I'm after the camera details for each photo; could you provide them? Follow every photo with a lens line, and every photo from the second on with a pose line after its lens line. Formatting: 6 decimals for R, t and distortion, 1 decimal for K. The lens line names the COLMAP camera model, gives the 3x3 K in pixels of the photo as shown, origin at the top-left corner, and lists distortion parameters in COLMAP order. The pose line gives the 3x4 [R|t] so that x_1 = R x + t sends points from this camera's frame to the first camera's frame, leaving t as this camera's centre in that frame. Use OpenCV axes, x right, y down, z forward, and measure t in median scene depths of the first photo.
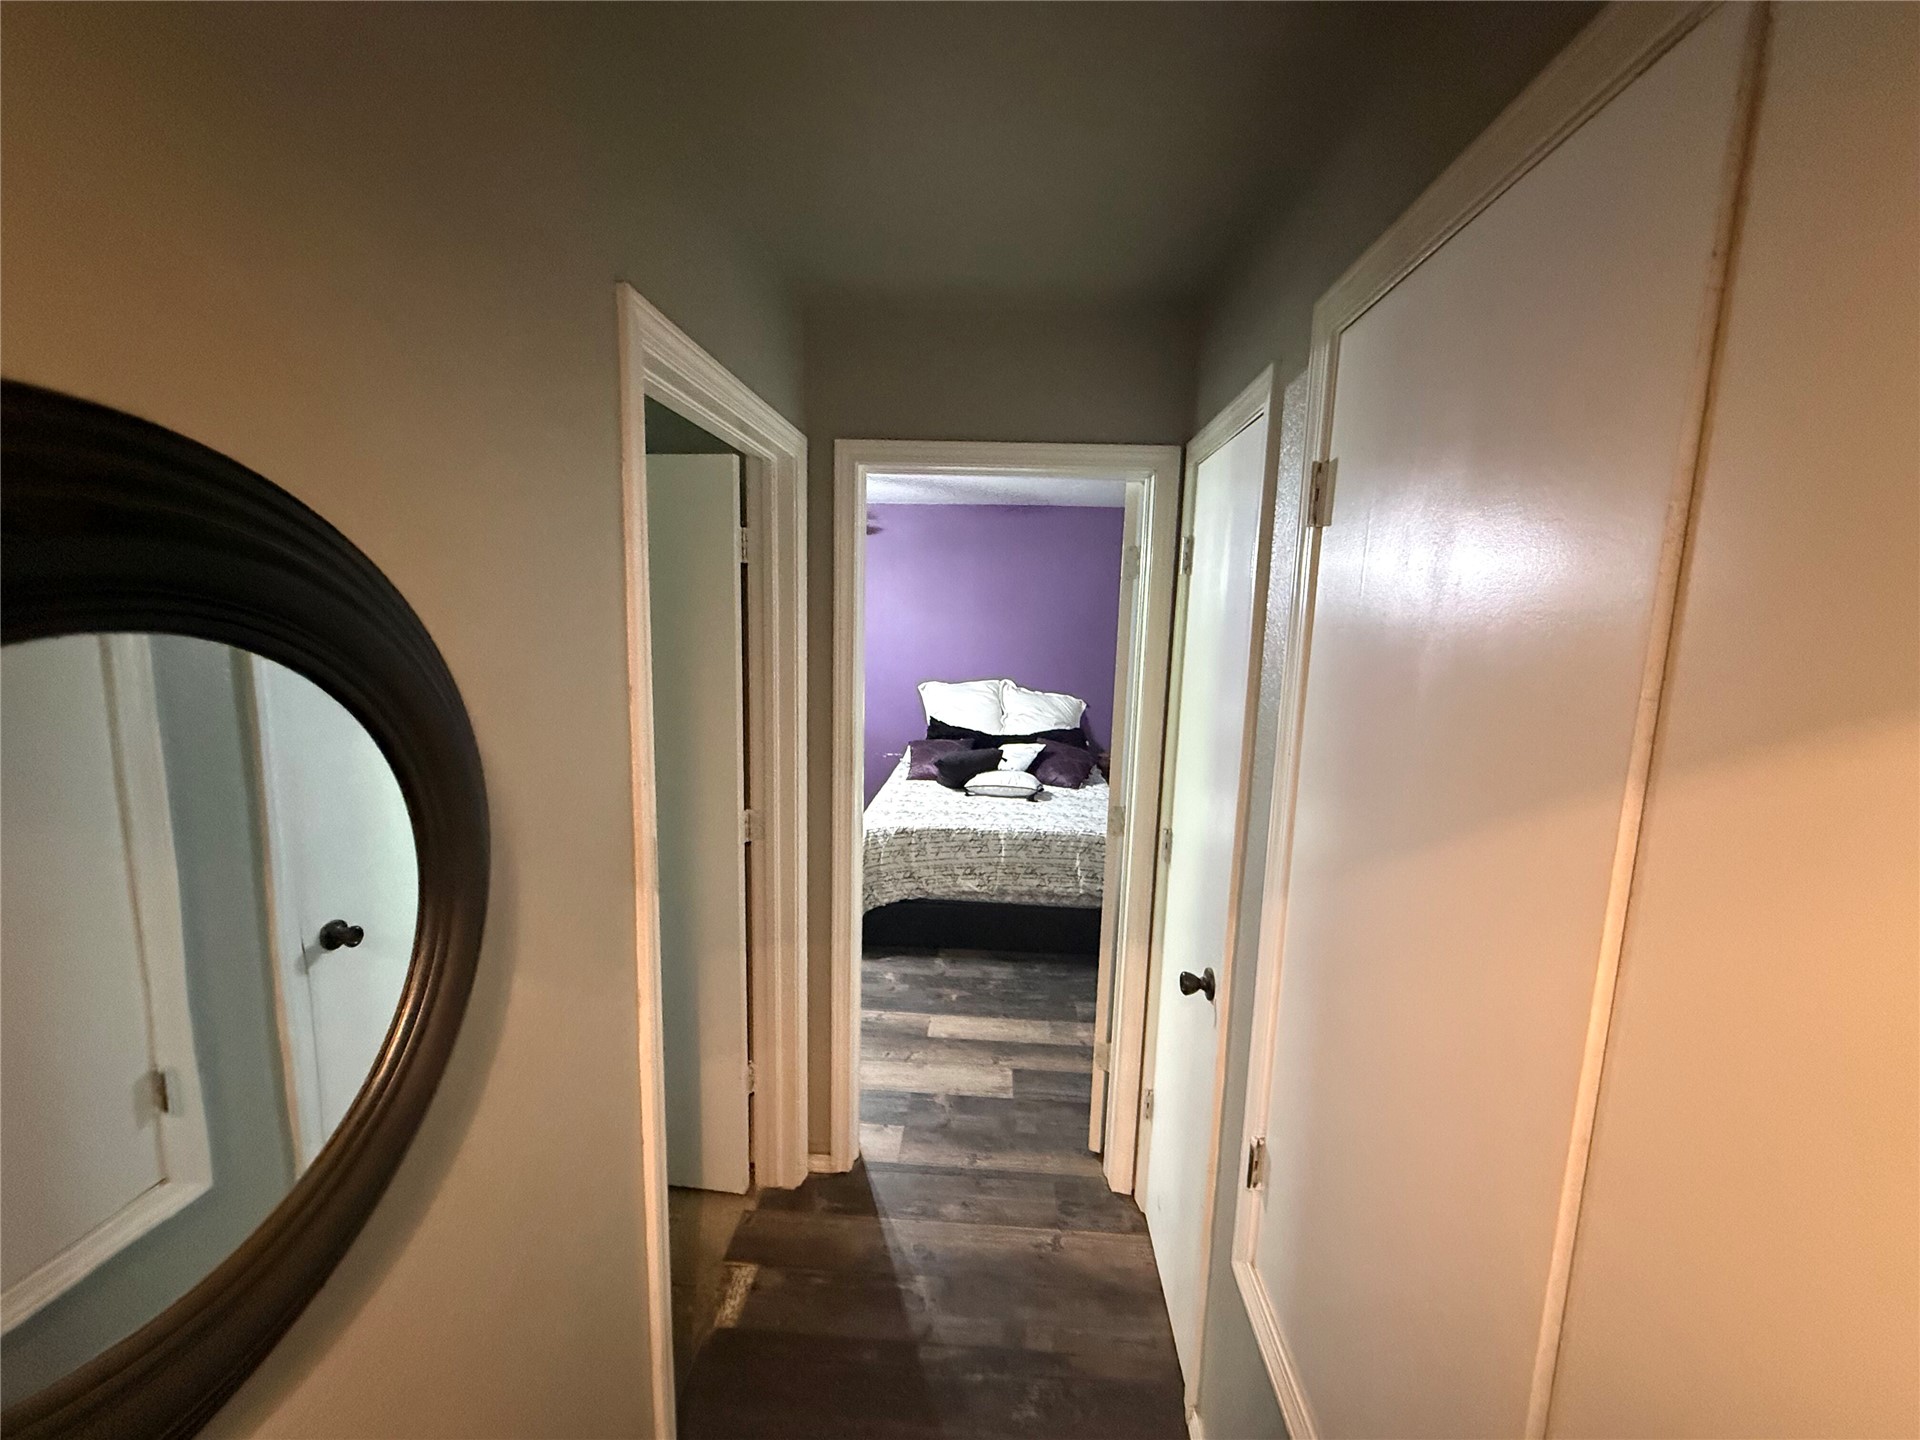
lens RADIAL K [[767.5, 0, 959.3], [0, 767.5, 720.0], [0, 0, 1]] dist [0.001049, 0.000110]
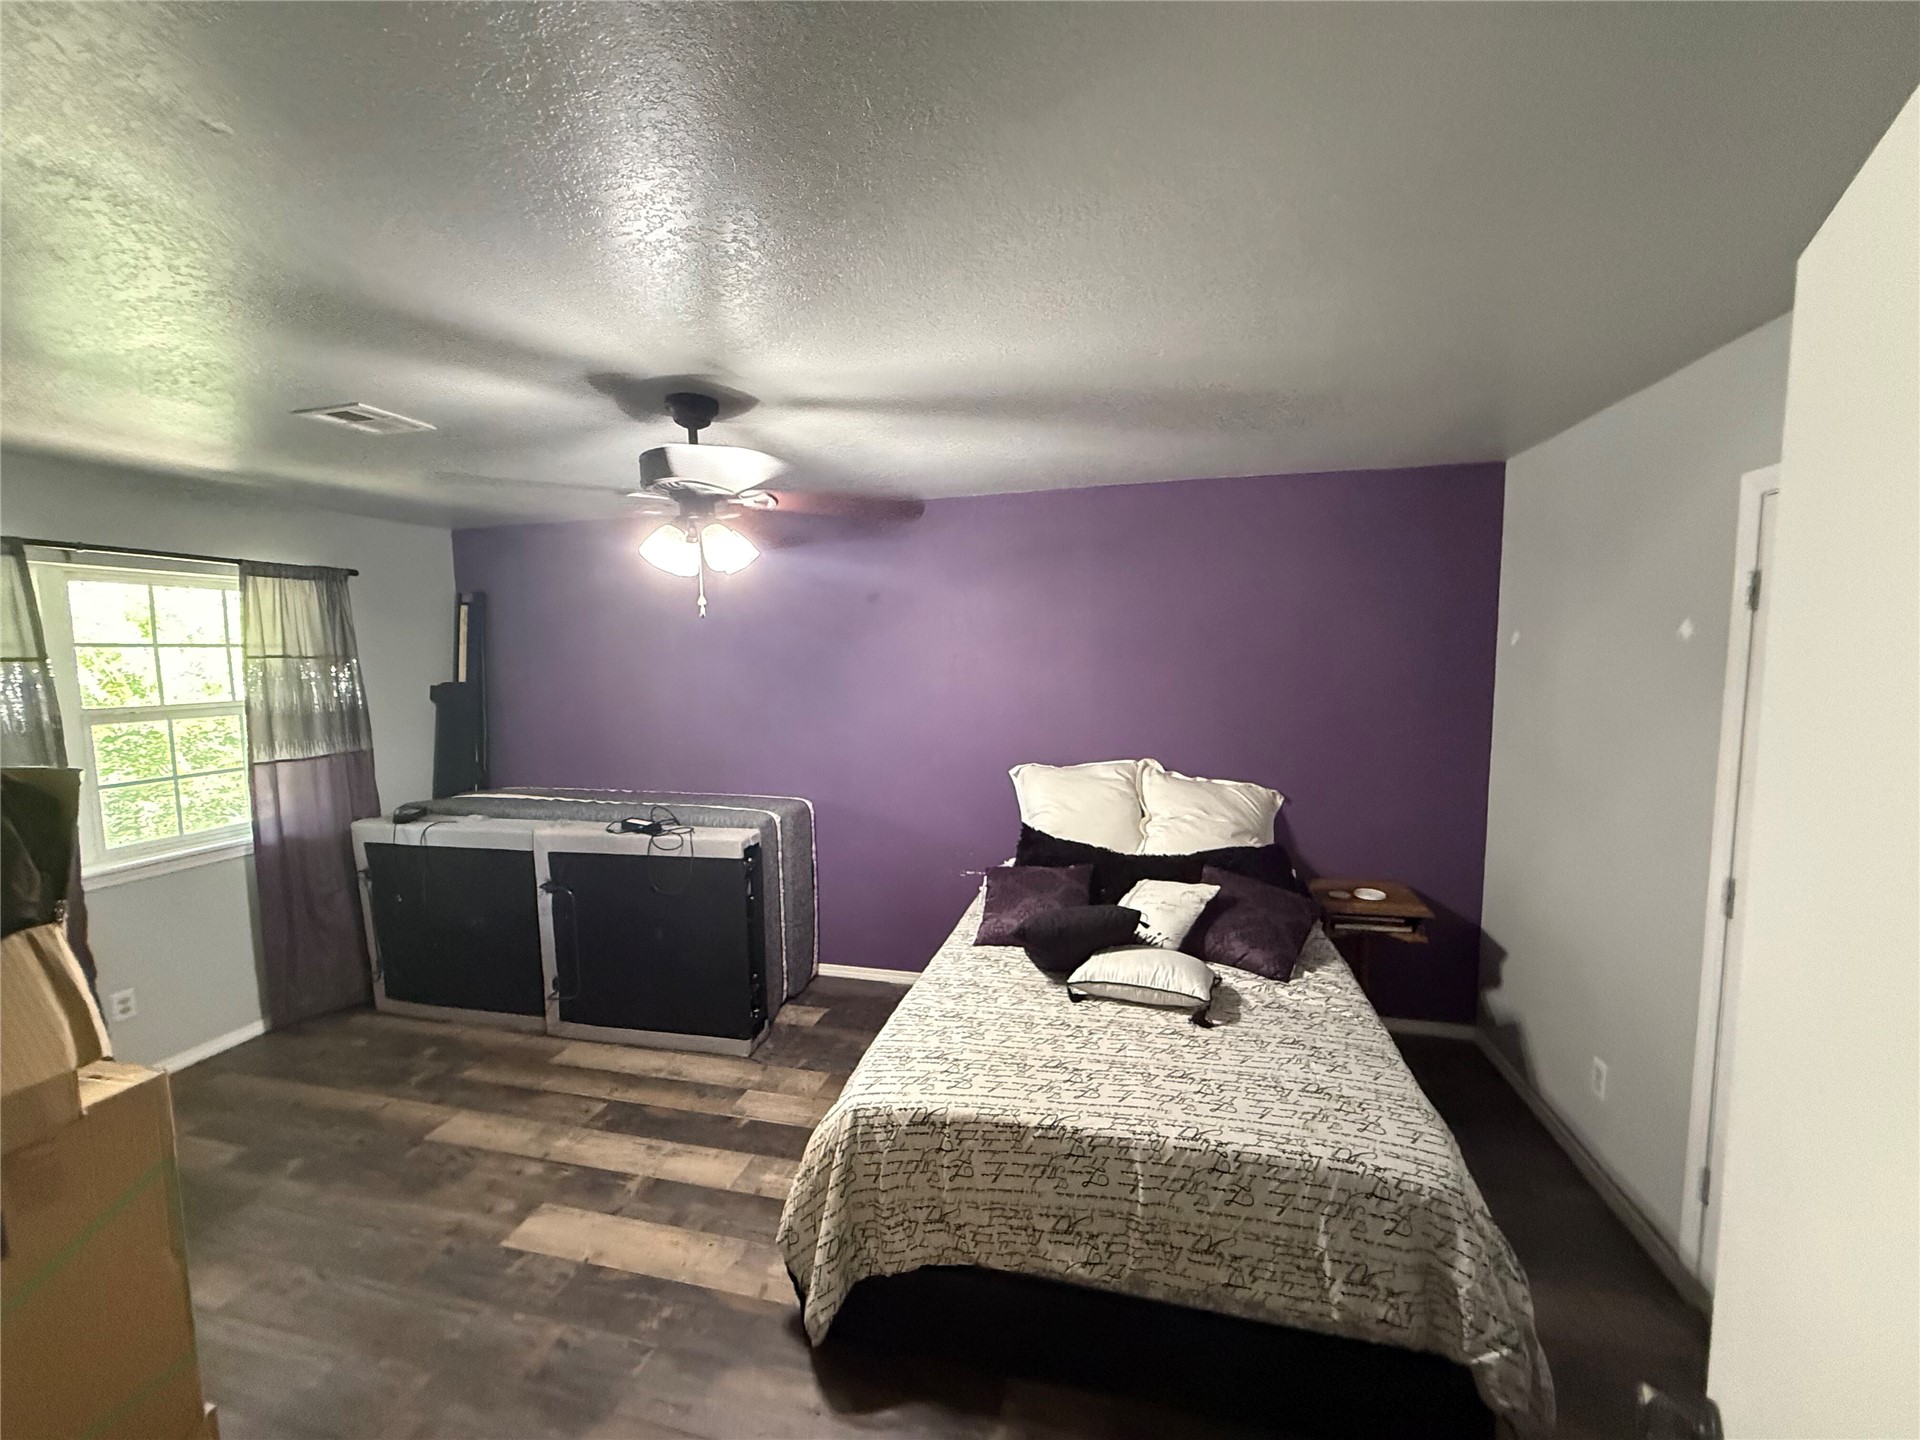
lens RADIAL K [[767.5, 0, 961.2], [0, 767.5, 723.1], [0, 0, 1]] dist [0.001049, 0.000110]
pose [[0.982214, -0.022835, -0.186373, 0.039327], [0.013591, 0.998620, -0.050731, -0.069691], [0.187274, 0.047295, 0.981169, 0.472522]]
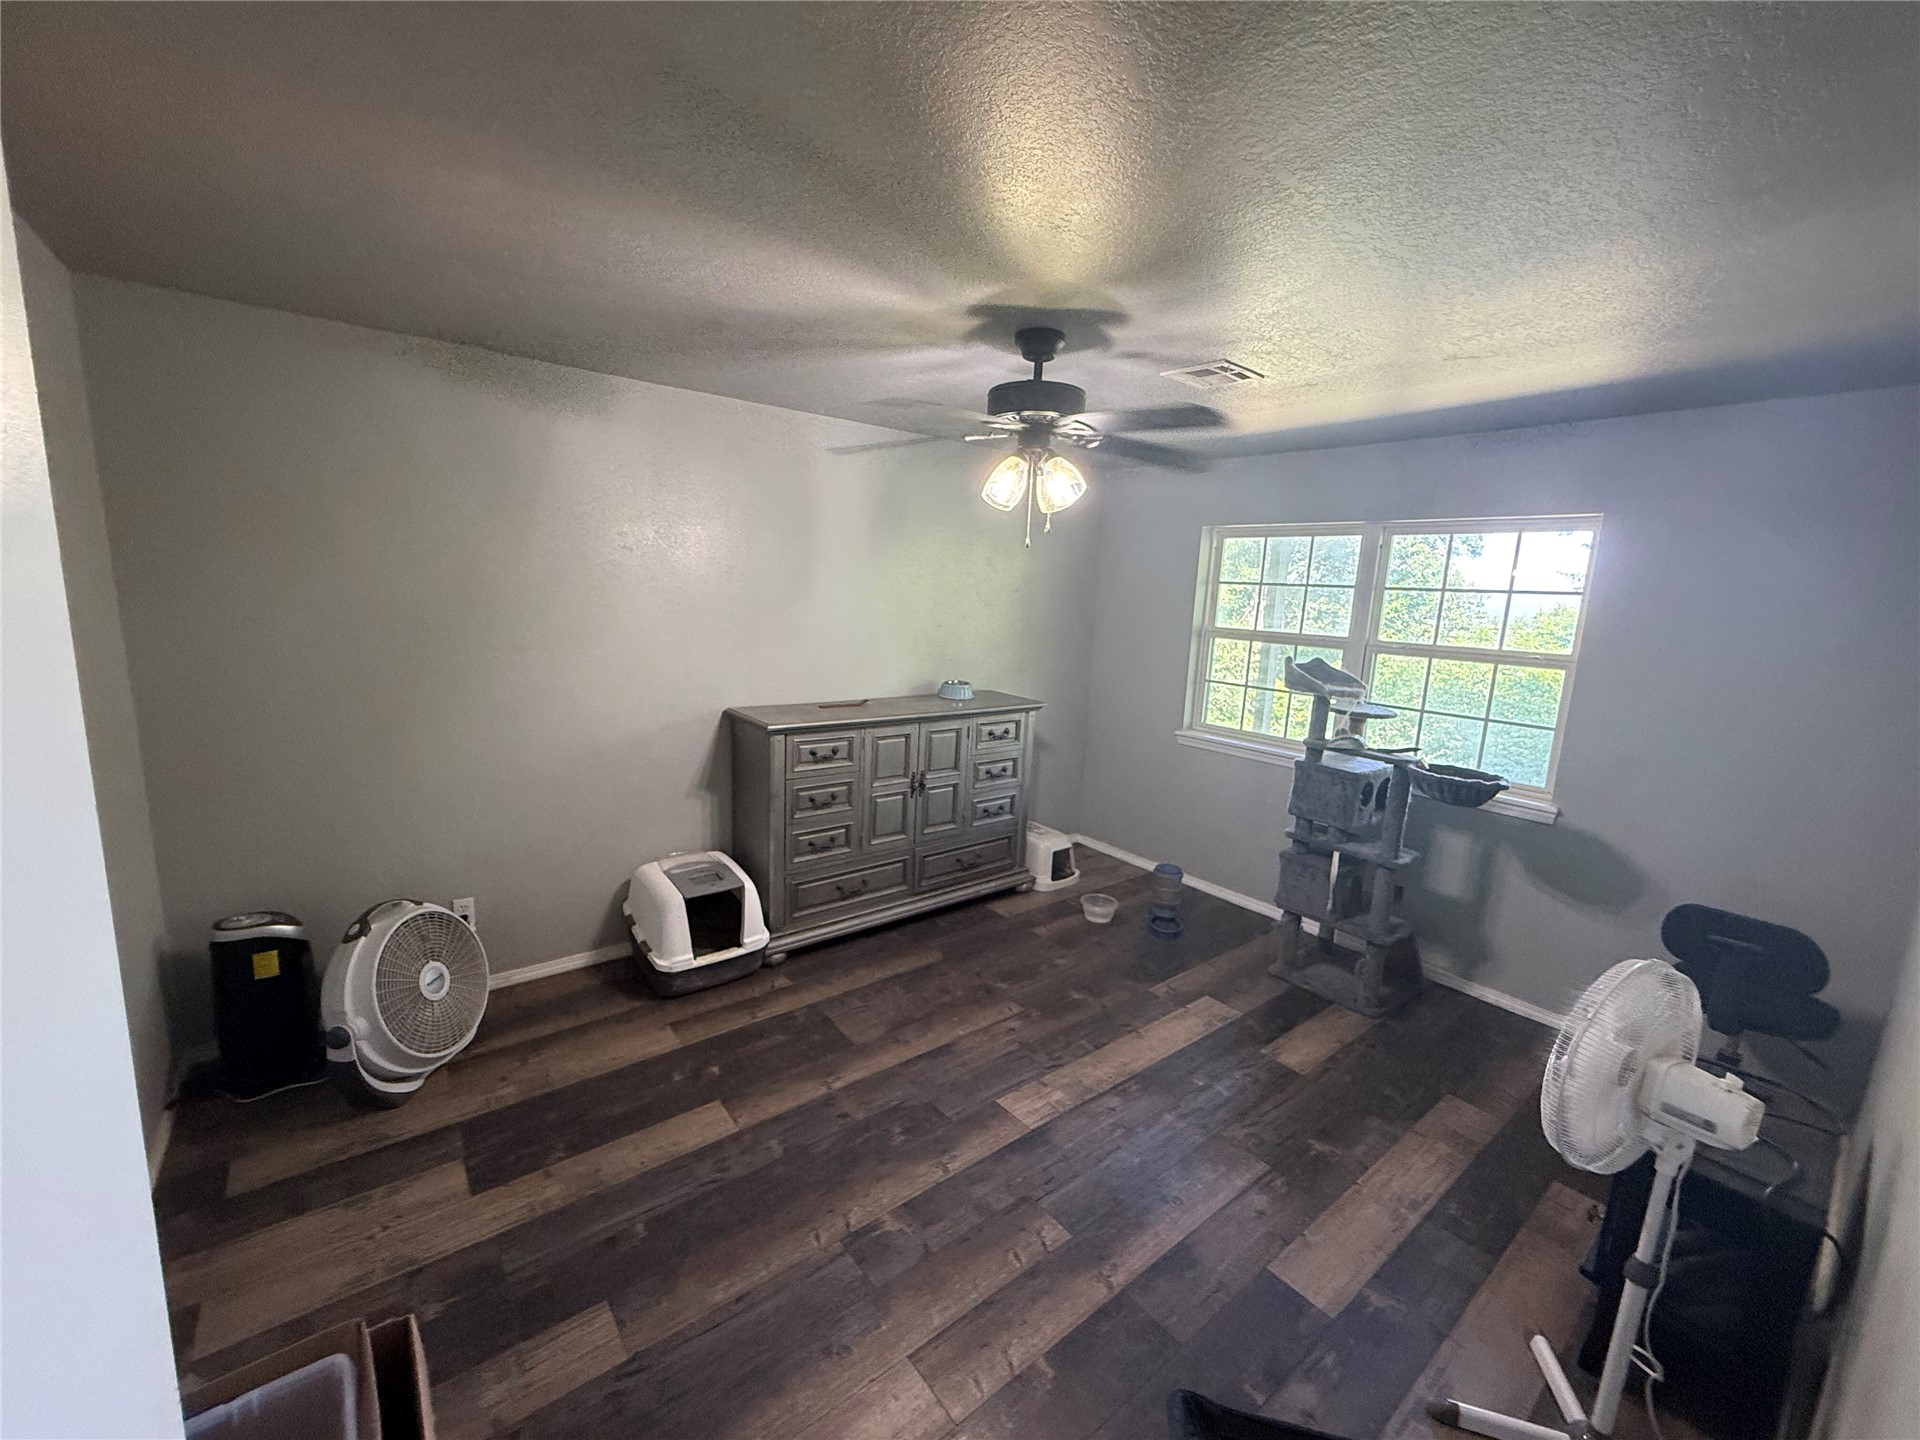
lens RADIAL K [[767.5, 0, 956.7], [0, 767.5, 727.9], [0, 0, 1]] dist [0.001049, 0.000110]
pose [[-0.741286, 0.062674, -0.668256, 0.056594], [-0.155730, 0.952400, 0.262072, -0.146362], [0.652873, 0.298338, -0.696241, 1.033456]]
